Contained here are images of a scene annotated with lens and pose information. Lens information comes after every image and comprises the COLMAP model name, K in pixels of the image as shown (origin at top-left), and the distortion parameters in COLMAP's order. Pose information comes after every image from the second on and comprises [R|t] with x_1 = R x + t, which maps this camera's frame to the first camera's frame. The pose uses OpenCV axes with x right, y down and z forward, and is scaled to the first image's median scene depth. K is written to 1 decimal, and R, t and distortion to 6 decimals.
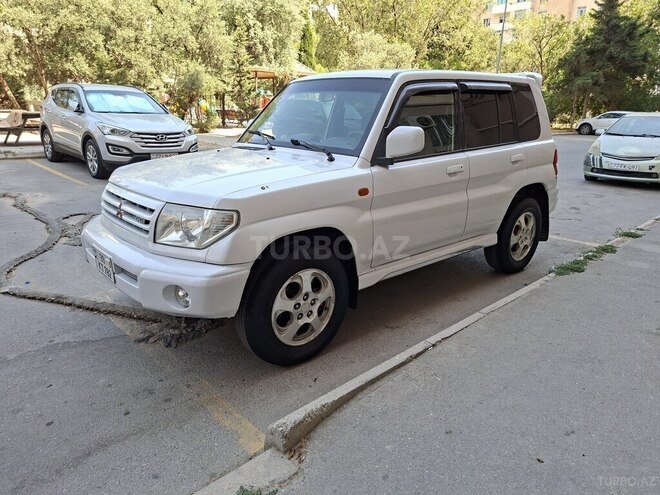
lens RADIAL K [[459.3, 0, 339.4], [0, 459.3, 240.2], [0, 0, 1]] dist [0.053547, -0.057758]
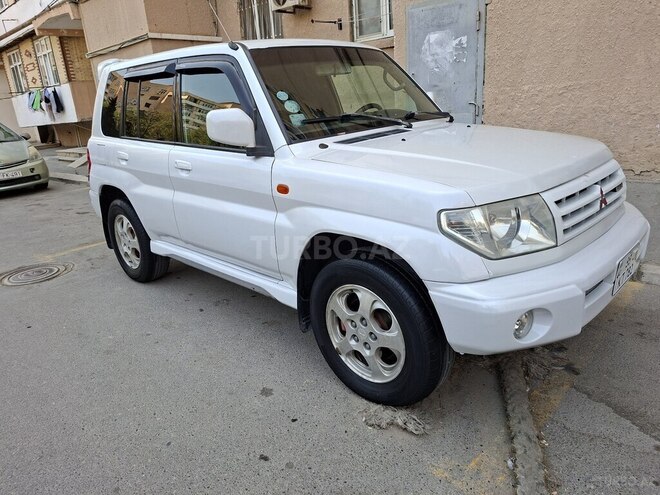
lens RADIAL K [[459.3, 0, 325.3], [0, 459.3, 242.9], [0, 0, 1]] dist [0.053547, -0.057758]
pose [[-0.047405, -0.310408, 0.949421, -0.759926], [0.339863, 0.888767, 0.307547, -0.244944], [-0.939279, 0.337253, 0.063364, 0.894146]]
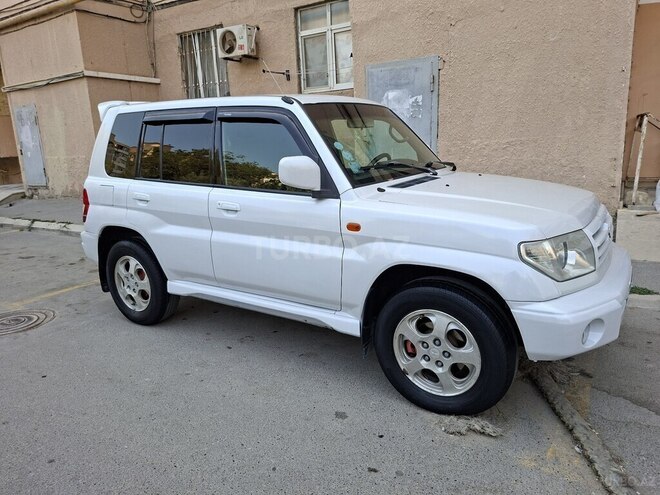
lens RADIAL K [[459.3, 0, 333.3], [0, 459.3, 248.9], [0, 0, 1]] dist [0.053547, -0.057758]
pose [[-0.248848, -0.233932, 0.939867, -0.793335], [0.296516, 0.905399, 0.303861, -0.316585], [-0.922037, 0.354301, -0.155942, 1.078657]]
